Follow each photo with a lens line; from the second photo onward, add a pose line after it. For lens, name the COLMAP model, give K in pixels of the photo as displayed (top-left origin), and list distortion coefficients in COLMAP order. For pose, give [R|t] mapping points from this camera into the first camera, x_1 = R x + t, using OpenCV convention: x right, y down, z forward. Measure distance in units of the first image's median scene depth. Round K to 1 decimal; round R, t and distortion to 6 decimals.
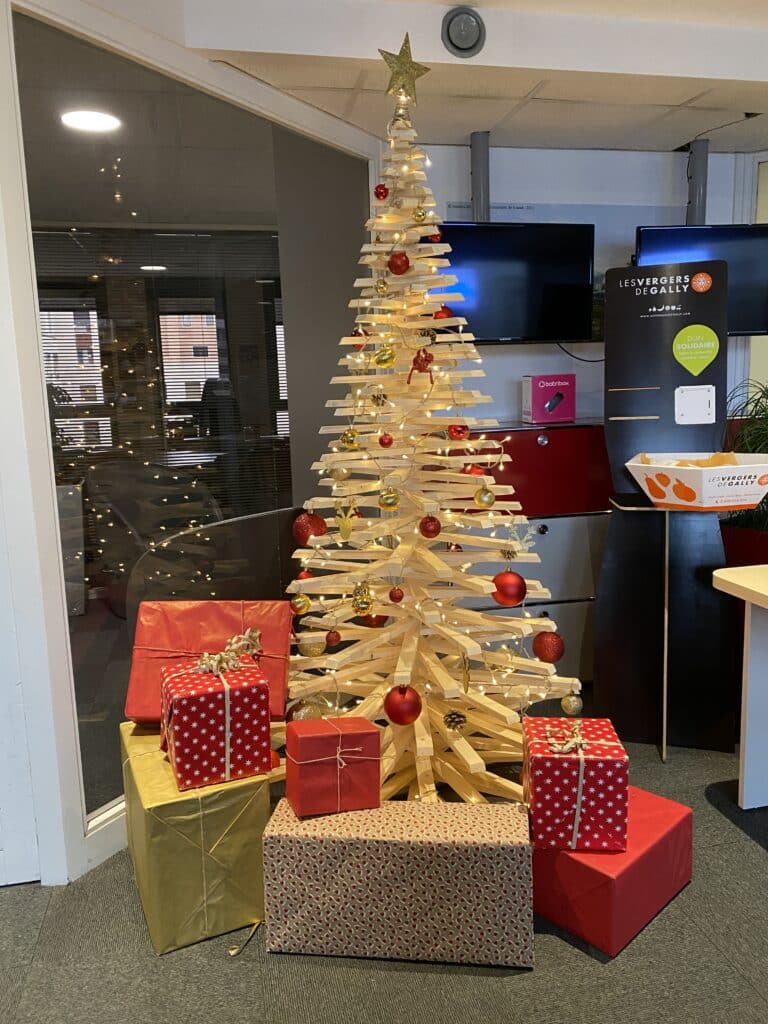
lens RADIAL K [[775.5, 0, 383.7], [0, 775.5, 512.5], [0, 0, 1]] dist [0.000136, 0.000001]
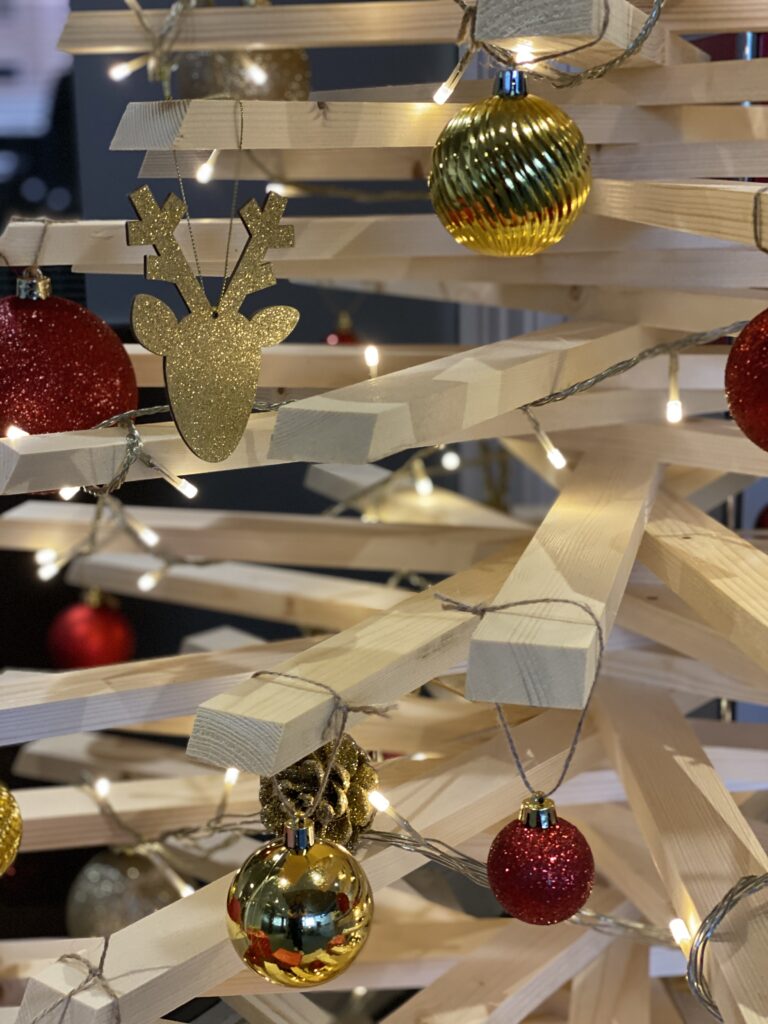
lens RADIAL K [[1551.9, 0, 384.3], [0, 1551.9, 512.5], [0, 0, 1]] dist [0.042119, 0.000000]
pose [[0.997812, 0.025807, -0.060864, 0.003567], [-0.021825, 0.997633, 0.065202, 0.024091], [0.062403, -0.063731, 0.996014, 0.671958]]
